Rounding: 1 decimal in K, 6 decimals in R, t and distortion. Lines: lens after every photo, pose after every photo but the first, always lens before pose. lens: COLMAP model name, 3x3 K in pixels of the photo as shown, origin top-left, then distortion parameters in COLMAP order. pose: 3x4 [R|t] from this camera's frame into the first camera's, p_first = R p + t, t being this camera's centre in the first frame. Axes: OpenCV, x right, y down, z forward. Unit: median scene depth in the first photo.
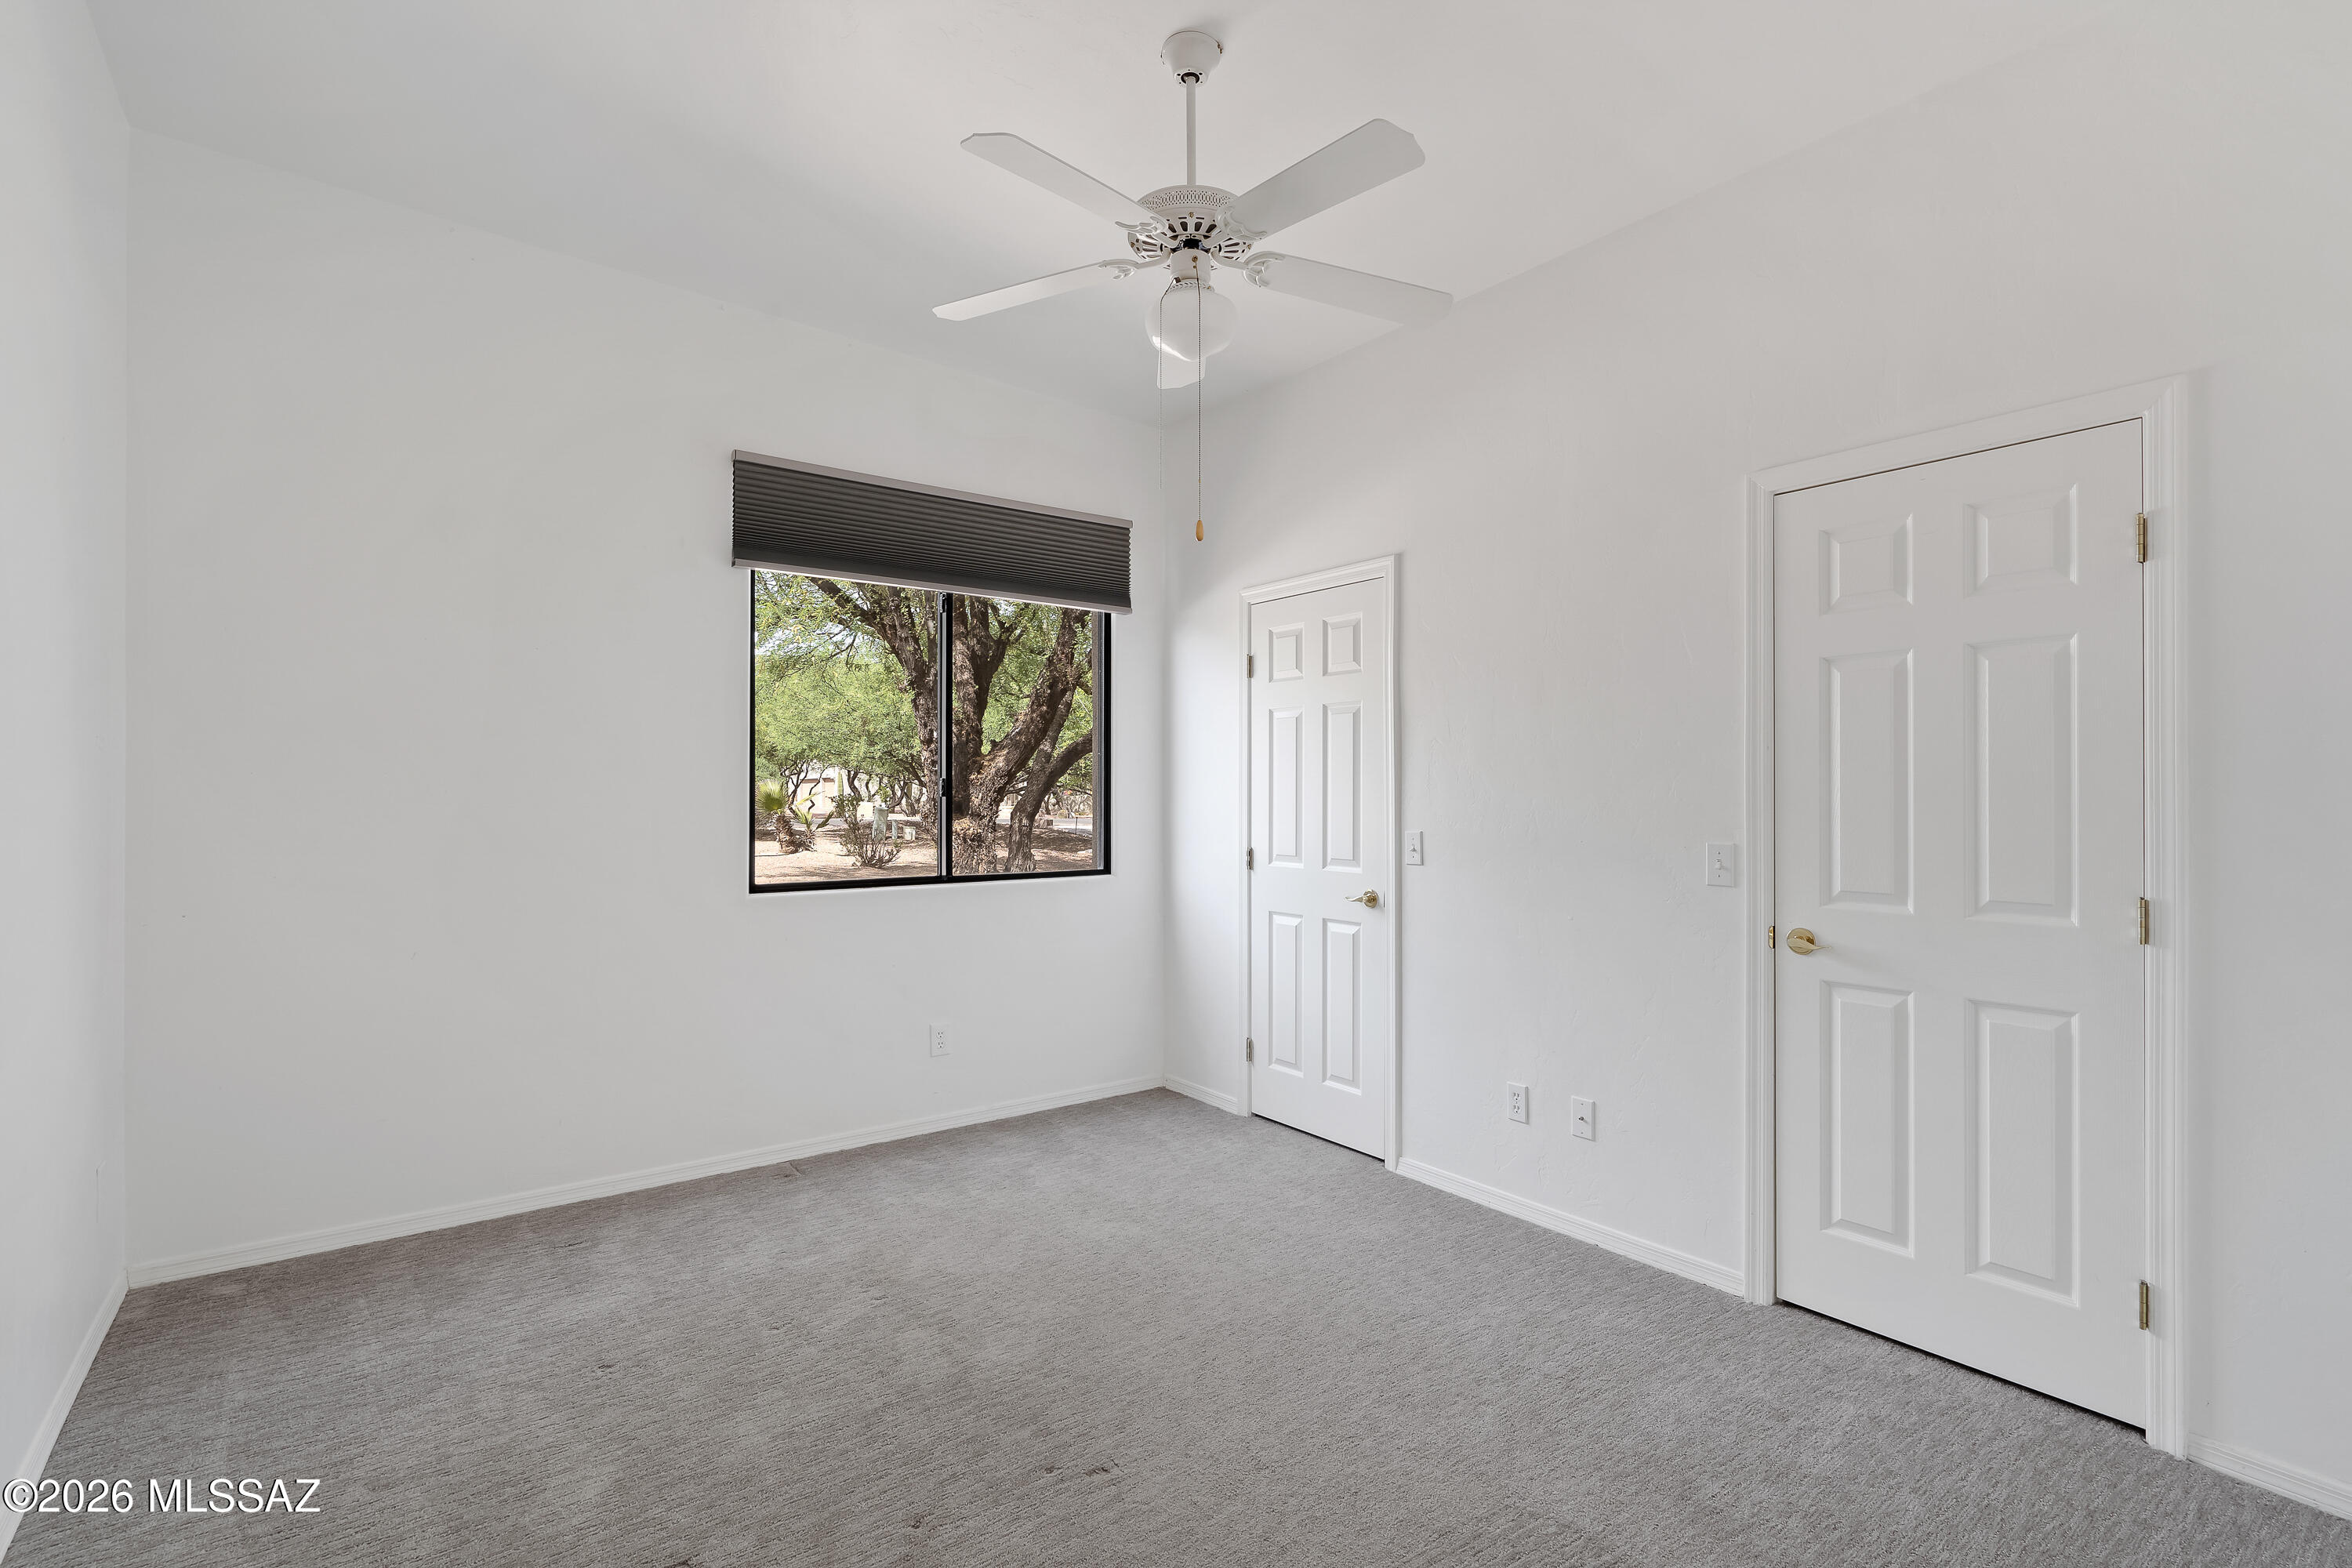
lens RADIAL K [[1078.3, 0, 1172.3], [0, 1078.3, 787.1], [0, 0, 1]] dist [-0.002523, 0.002166]
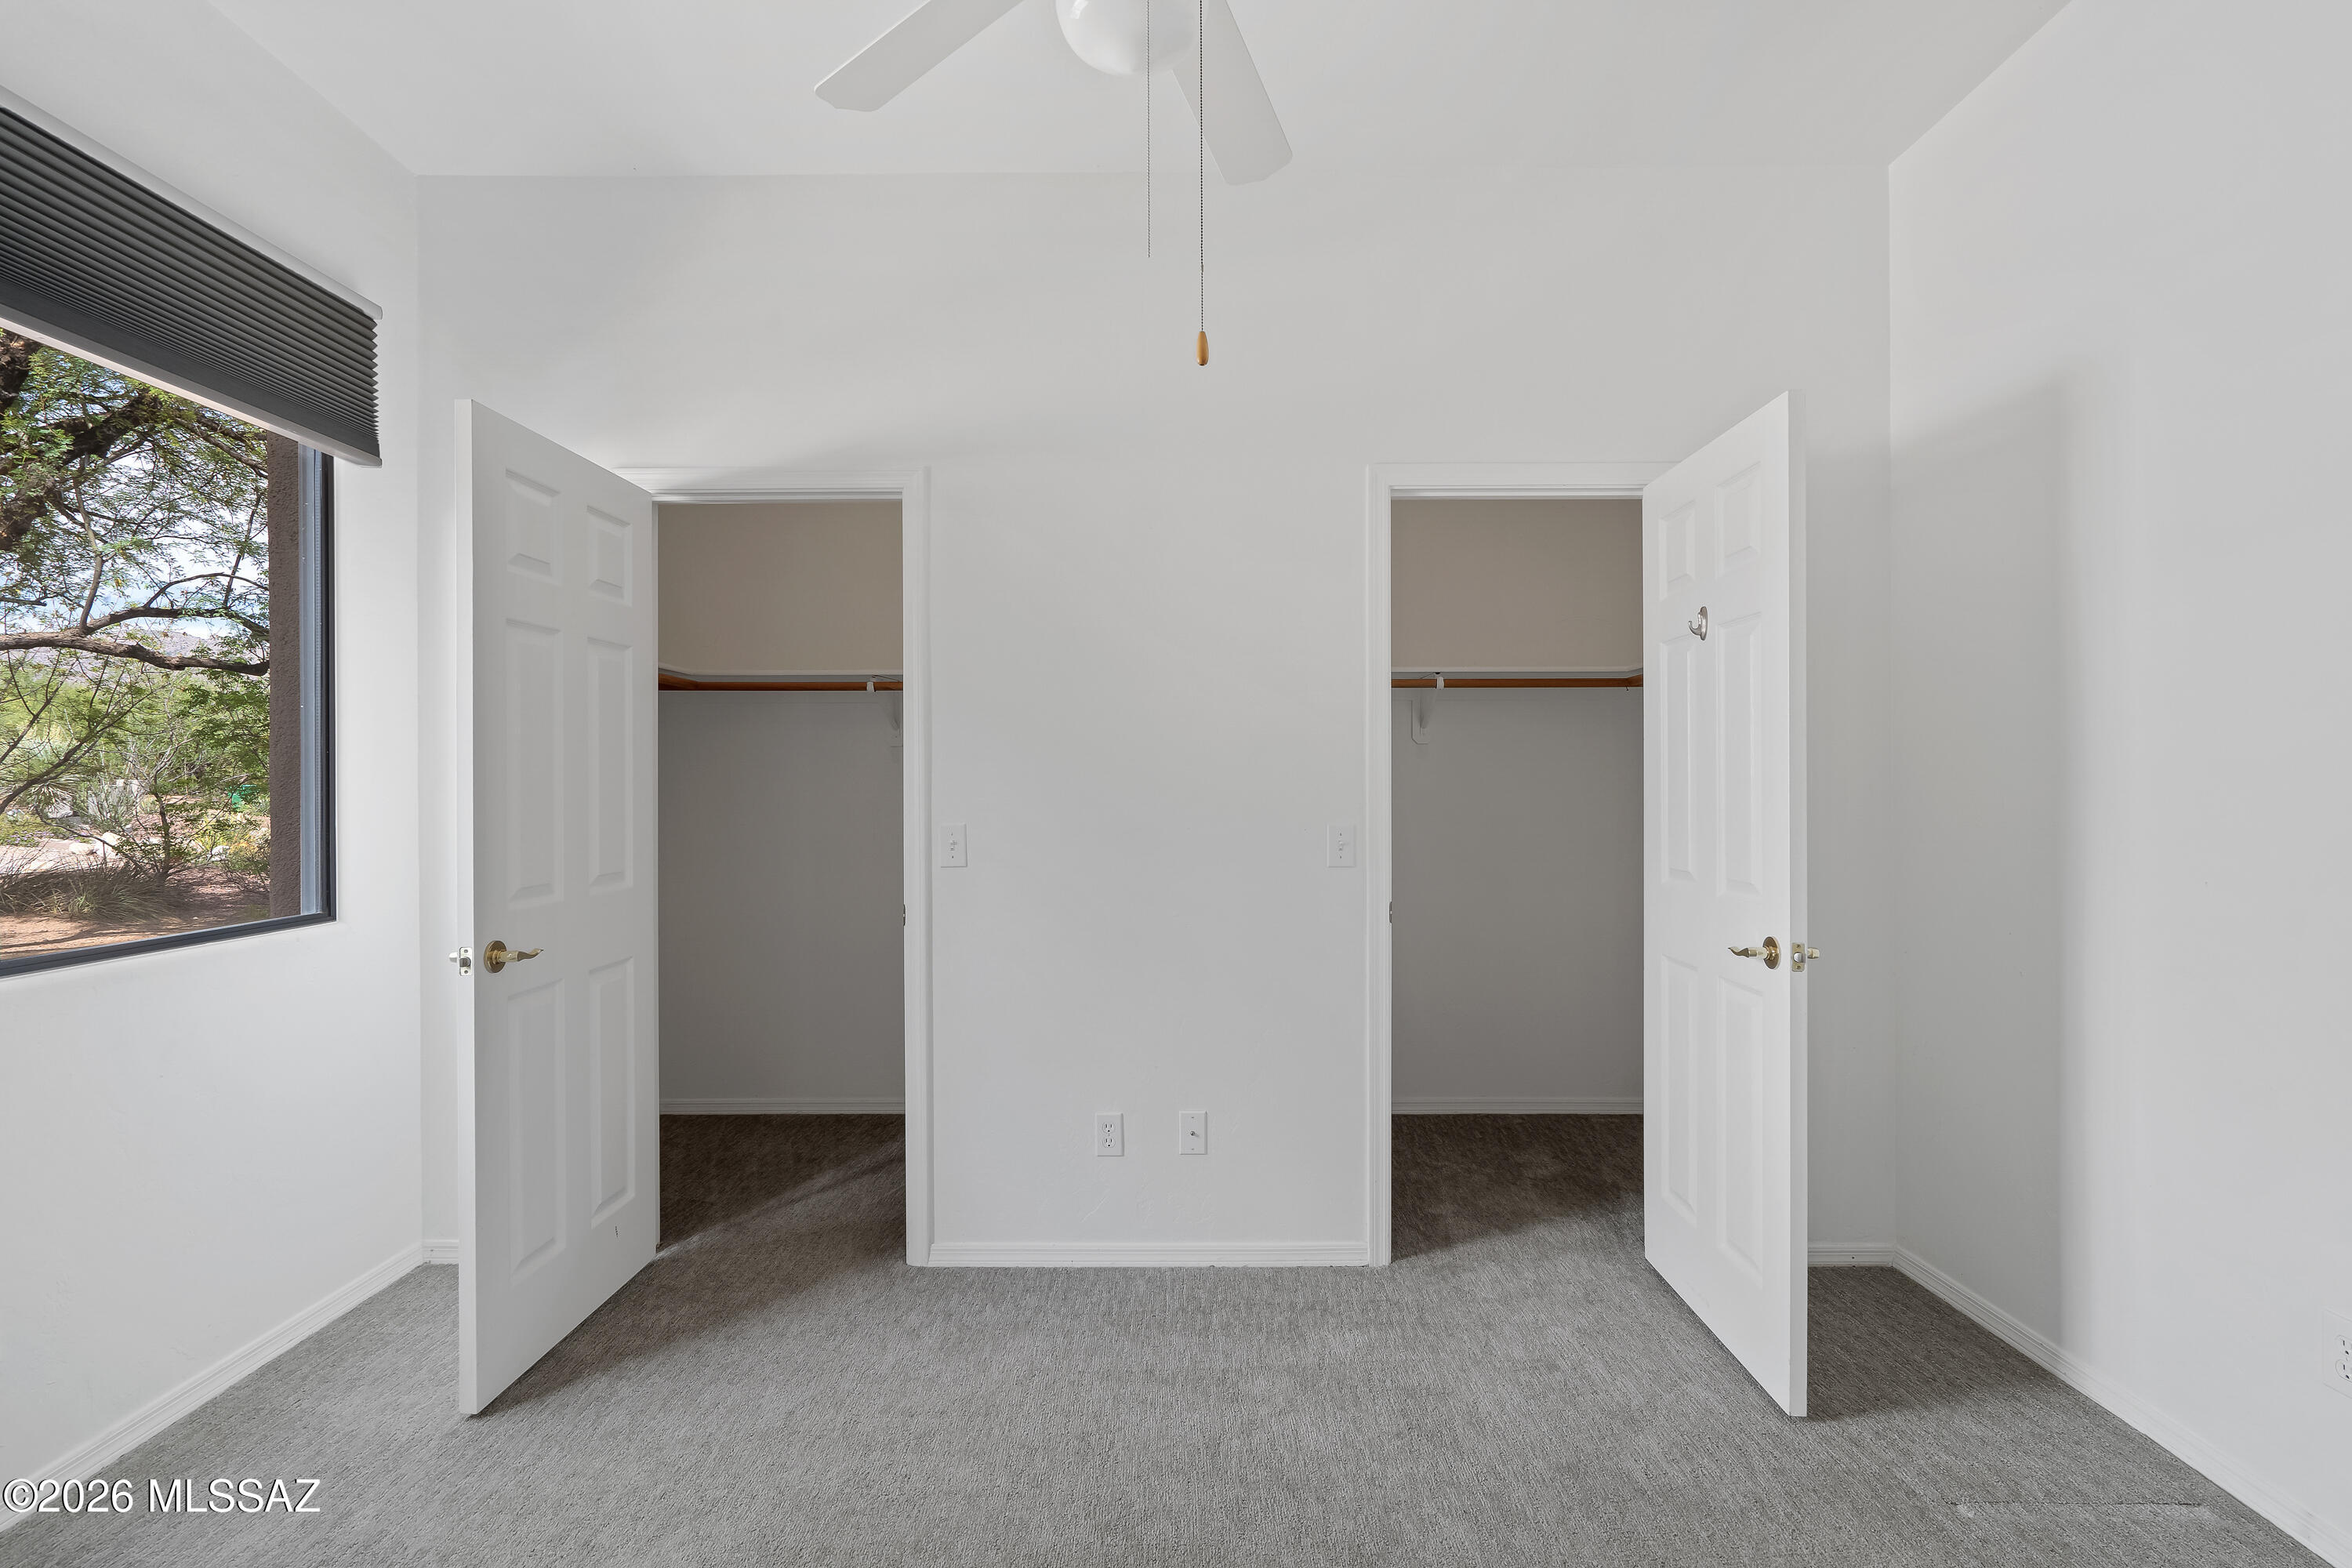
lens RADIAL K [[1078.3, 0, 1177.6], [0, 1078.3, 783.0], [0, 0, 1]] dist [-0.002523, 0.002166]
pose [[0.612662, -0.008106, 0.790304, -0.327676], [-0.002818, 0.999919, 0.012441, 0.000947], [-0.790340, -0.009850, 0.612589, 0.435230]]
